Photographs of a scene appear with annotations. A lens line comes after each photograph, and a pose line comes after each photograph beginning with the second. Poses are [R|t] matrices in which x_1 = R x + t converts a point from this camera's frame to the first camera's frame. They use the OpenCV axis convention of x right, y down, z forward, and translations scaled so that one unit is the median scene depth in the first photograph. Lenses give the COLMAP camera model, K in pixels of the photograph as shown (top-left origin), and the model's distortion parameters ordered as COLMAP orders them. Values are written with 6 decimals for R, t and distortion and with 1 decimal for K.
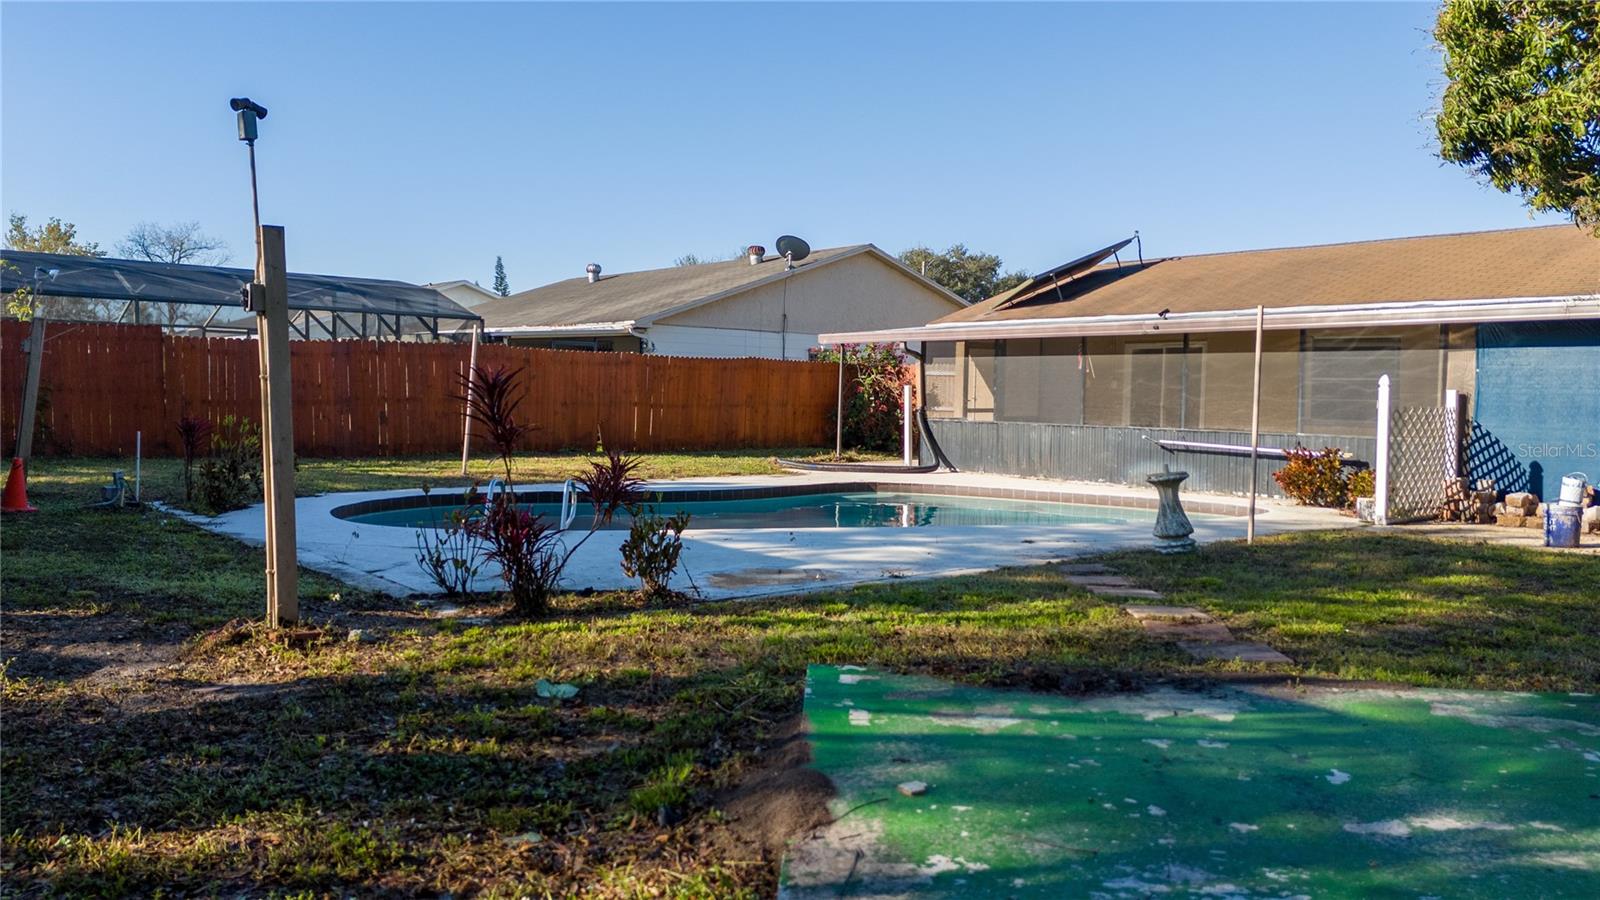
lens RADIAL K [[1167.3, 0, 805.7], [0, 1167.3, 454.5], [0, 0, 1]] dist [0.089538, -0.101791]
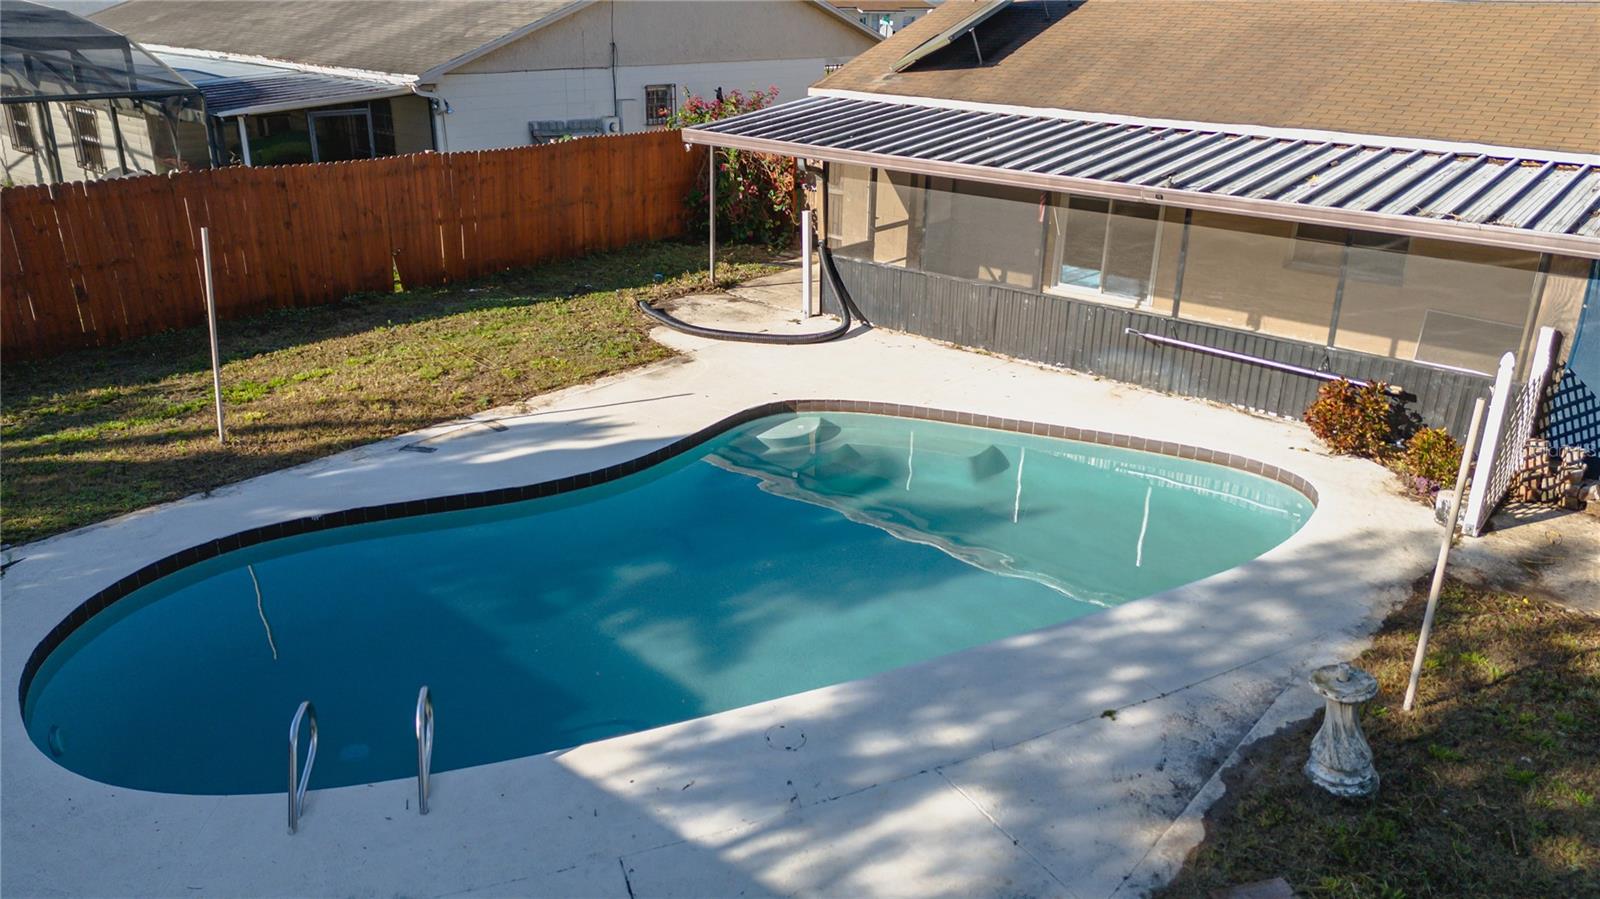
lens RADIAL K [[1167.3, 0, 805.7], [0, 1167.3, 454.0], [0, 0, 1]] dist [0.089538, -0.101791]
pose [[0.985165, -0.063536, 0.159416, -0.048059], [0.008823, 0.946463, 0.322692, -0.158618], [-0.171384, -0.316499, 0.932982, 0.218706]]
